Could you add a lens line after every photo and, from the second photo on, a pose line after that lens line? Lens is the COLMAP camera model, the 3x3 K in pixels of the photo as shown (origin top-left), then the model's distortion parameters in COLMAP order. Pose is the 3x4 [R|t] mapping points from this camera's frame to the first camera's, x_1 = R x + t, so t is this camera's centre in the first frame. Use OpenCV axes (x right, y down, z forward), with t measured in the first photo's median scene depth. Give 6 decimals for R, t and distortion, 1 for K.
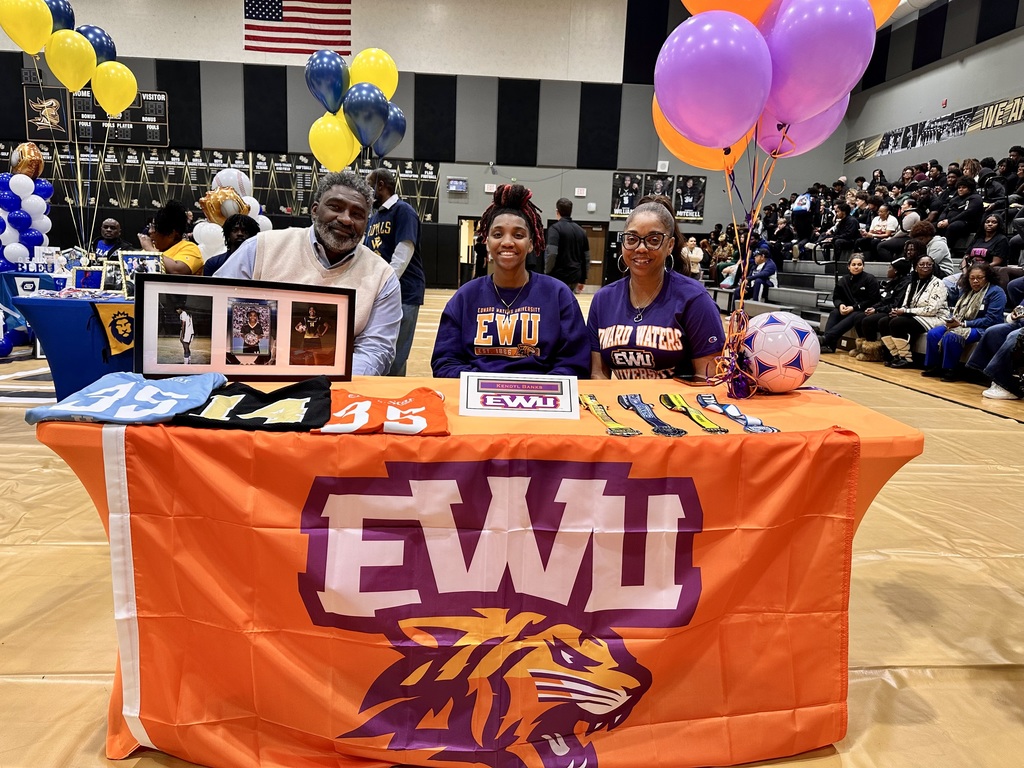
lens RADIAL K [[710.1, 0, 512.0], [0, 710.1, 384.0], [0, 0, 1]] dist [0.033935, -0.042658]
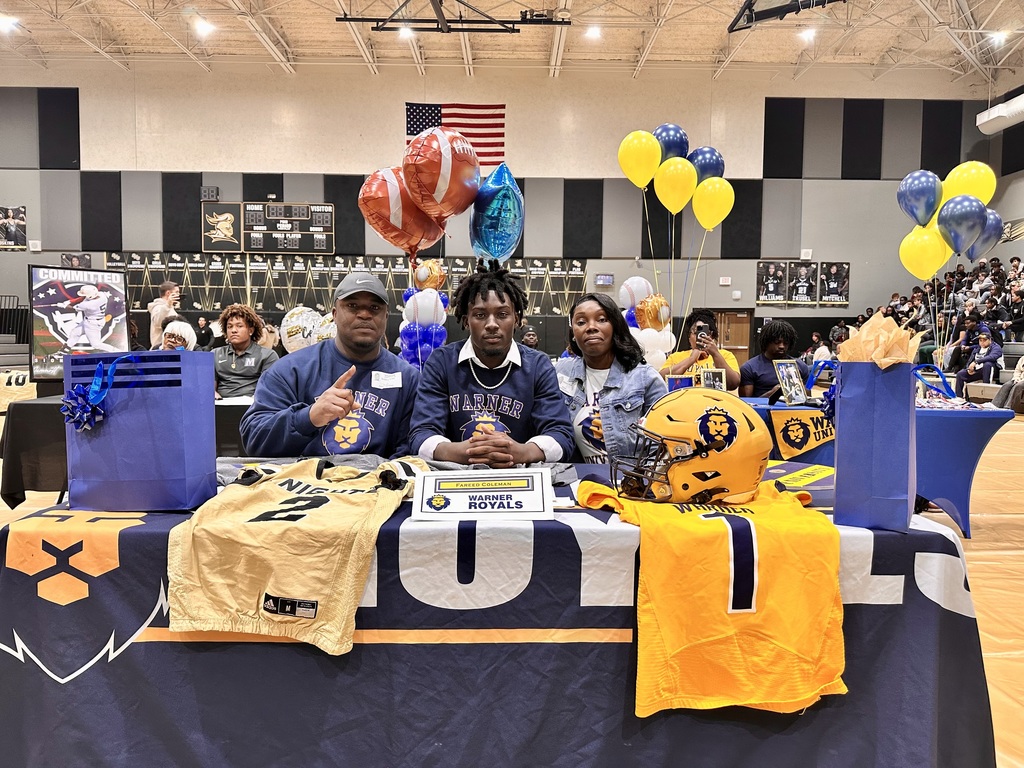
lens RADIAL K [[699.5, 0, 526.2], [0, 699.5, 390.0], [0, 0, 1]] dist [0.087666, -0.103071]
pose [[0.998948, -0.028844, -0.035647, -0.163688], [0.024671, 0.993355, -0.112418, -0.006544], [0.038653, 0.111420, 0.993021, -0.006194]]
